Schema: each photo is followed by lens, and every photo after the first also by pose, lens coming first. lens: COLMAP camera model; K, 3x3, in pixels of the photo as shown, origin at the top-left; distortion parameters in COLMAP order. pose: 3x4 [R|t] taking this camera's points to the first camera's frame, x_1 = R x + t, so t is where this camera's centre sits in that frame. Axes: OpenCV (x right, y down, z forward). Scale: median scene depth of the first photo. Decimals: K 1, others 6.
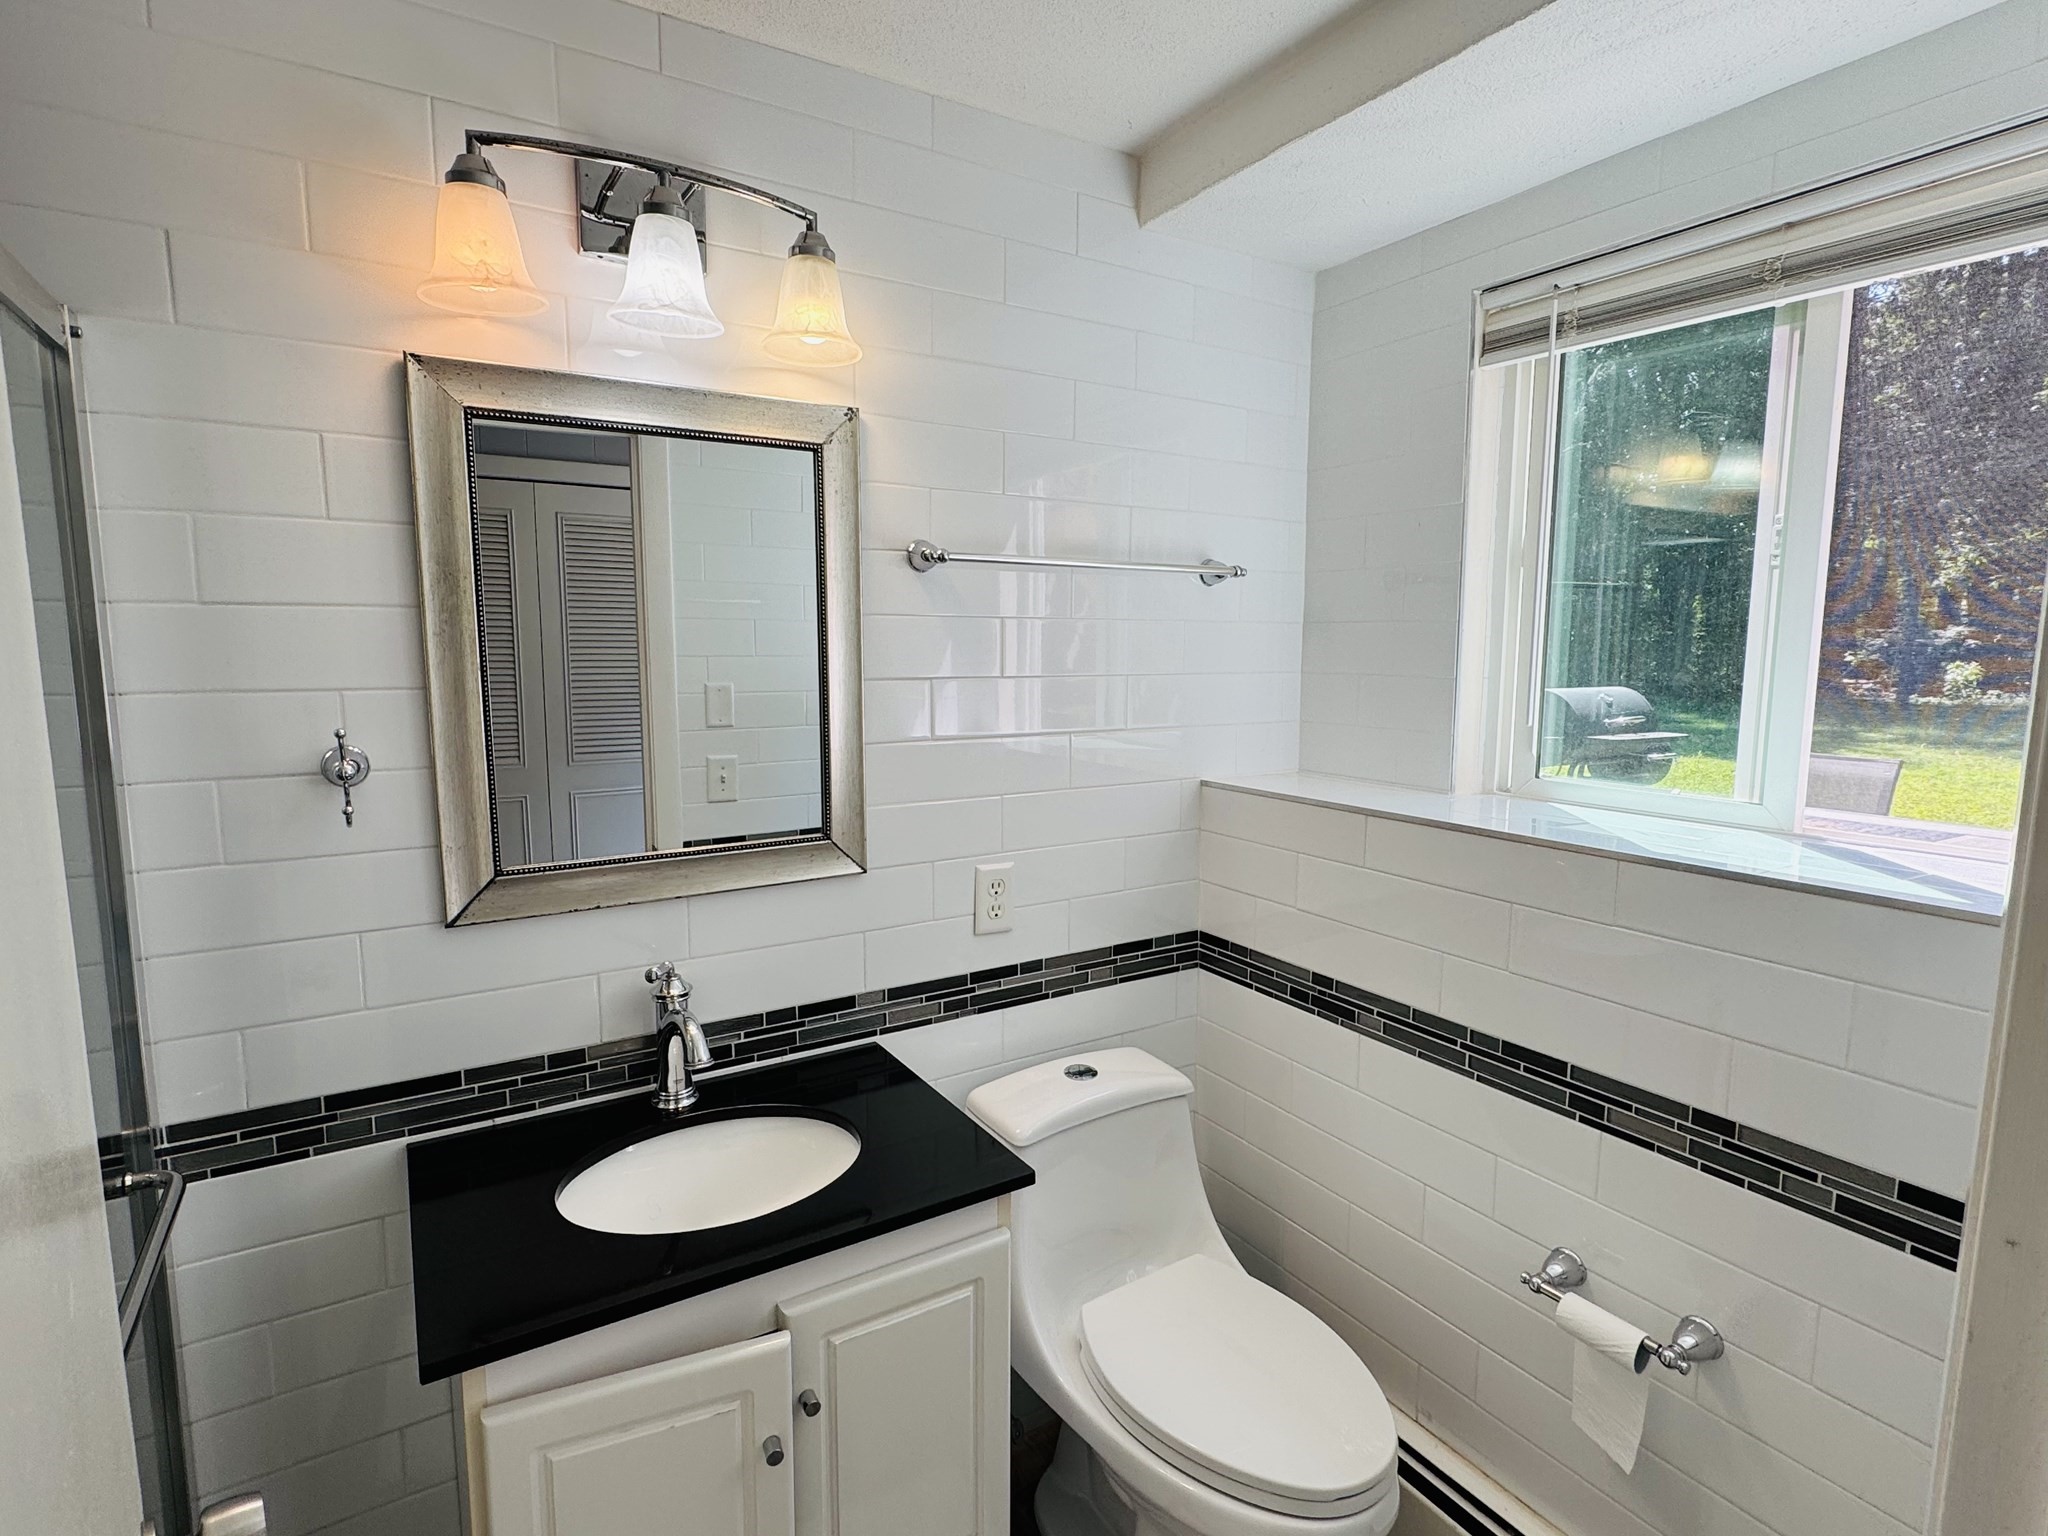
lens RADIAL K [[1025.1, 0, 1018.5], [0, 1025.1, 768.5], [0, 0, 1]] dist [-0.000466, 0.000134]
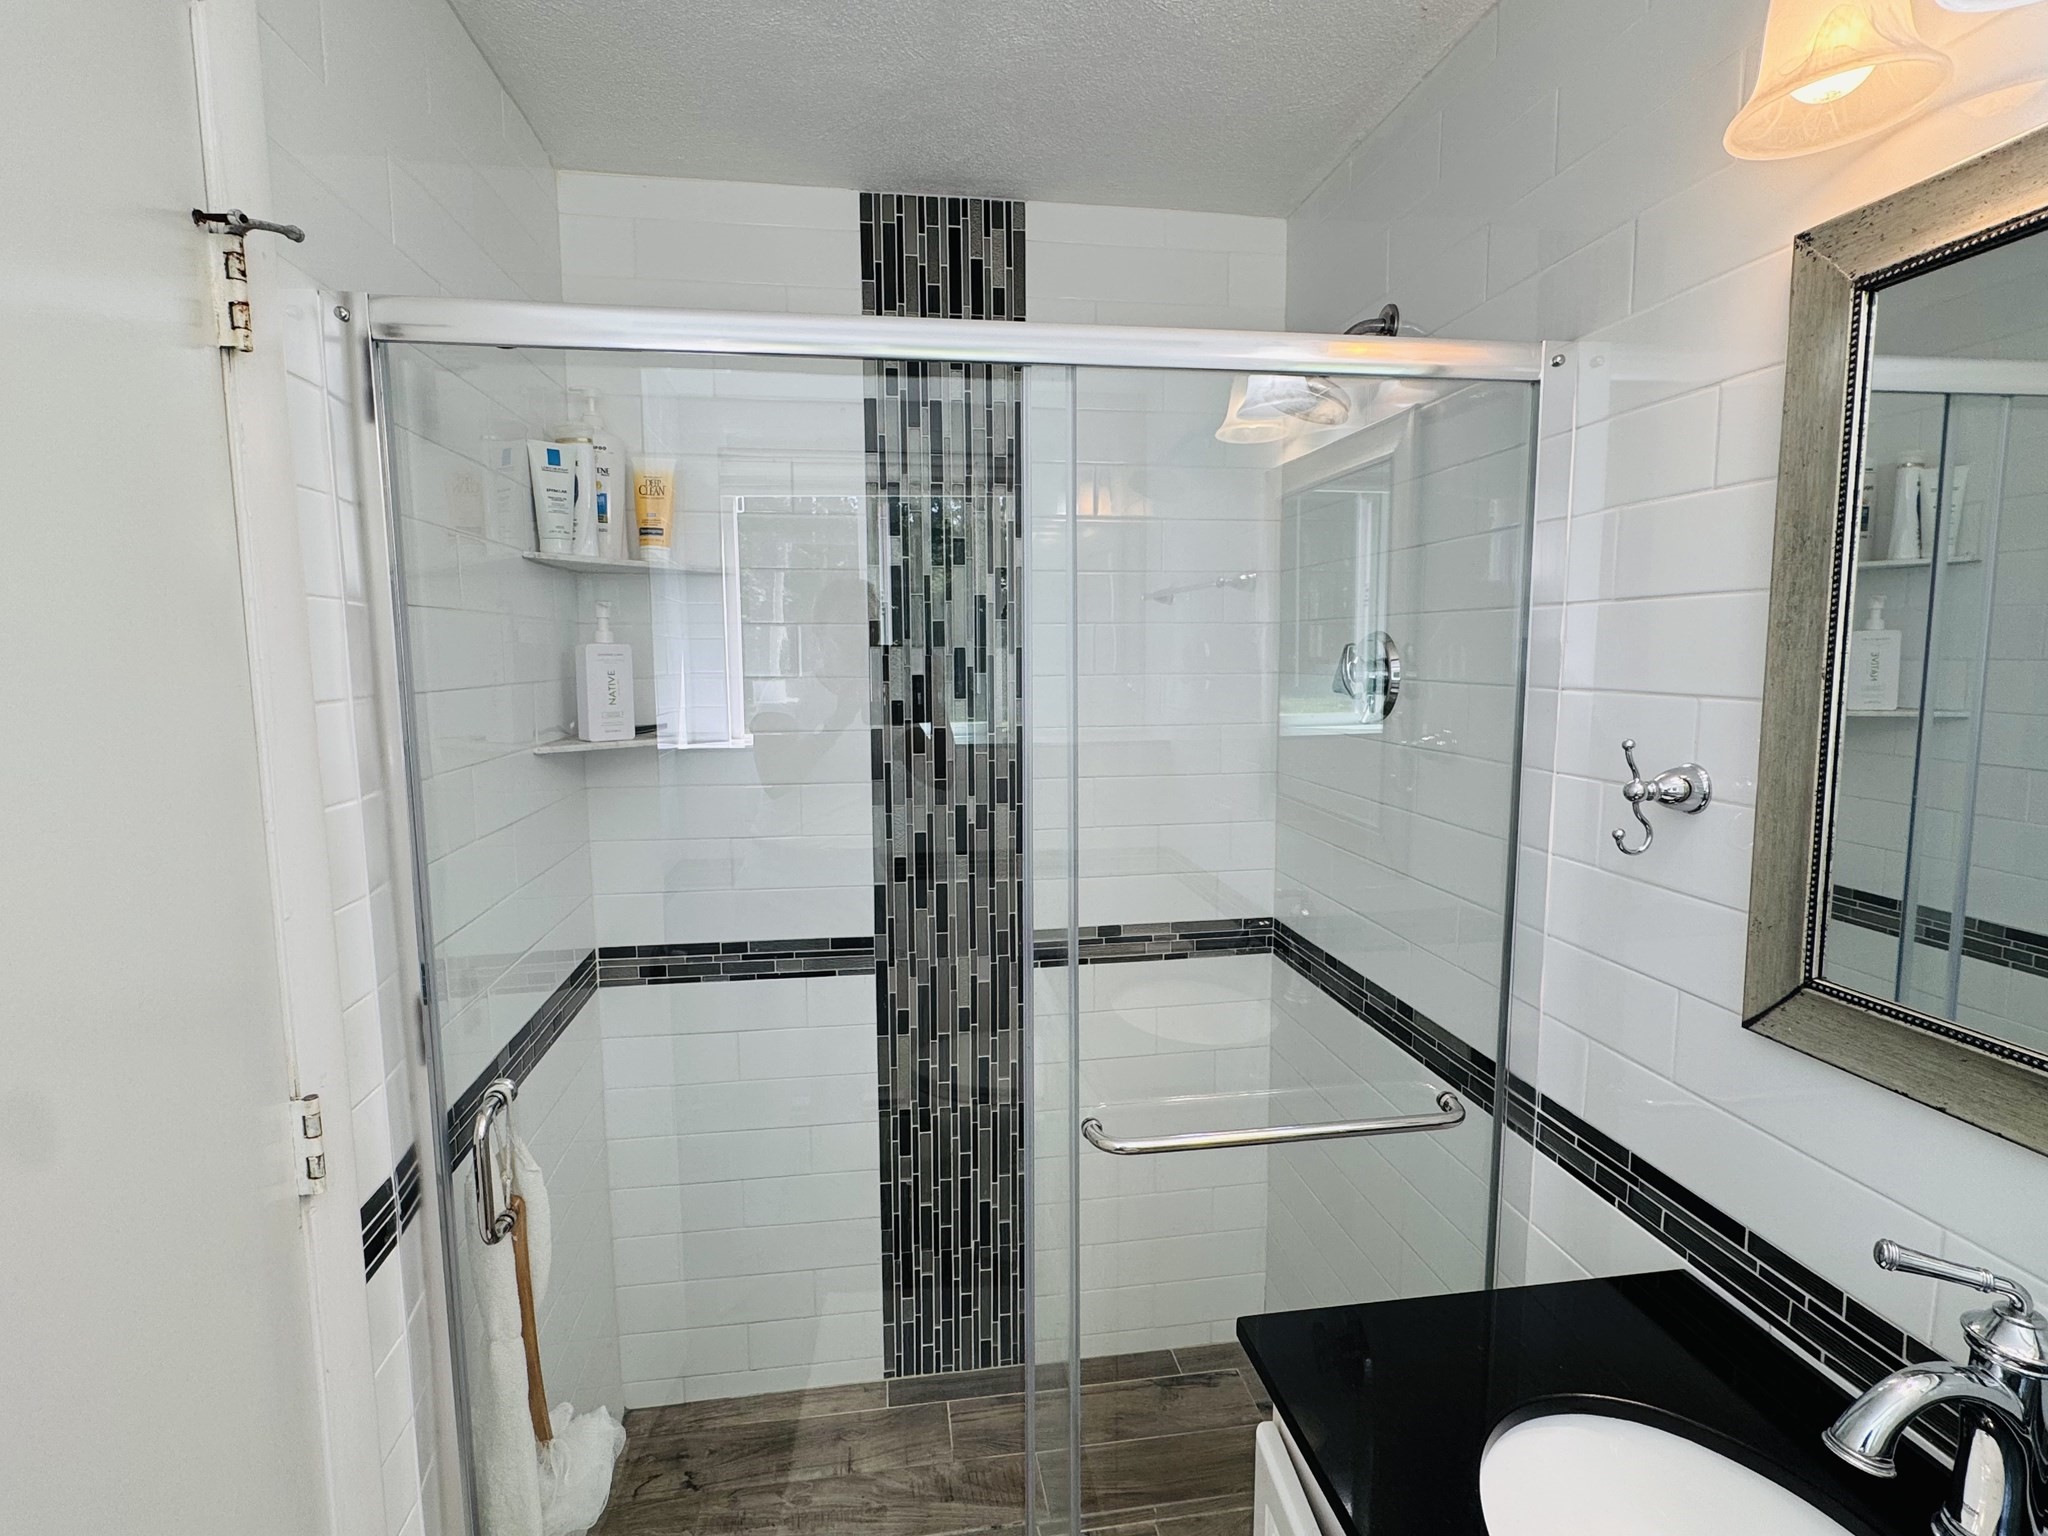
lens RADIAL K [[1025.1, 0, 1018.5], [0, 1025.1, 768.5], [0, 0, 1]] dist [-0.000466, 0.000134]
pose [[-0.396644, 0.105985, -0.911834, 0.302044], [-0.105476, 0.981472, 0.159961, -0.090533], [0.911893, 0.159624, -0.378117, 0.791182]]
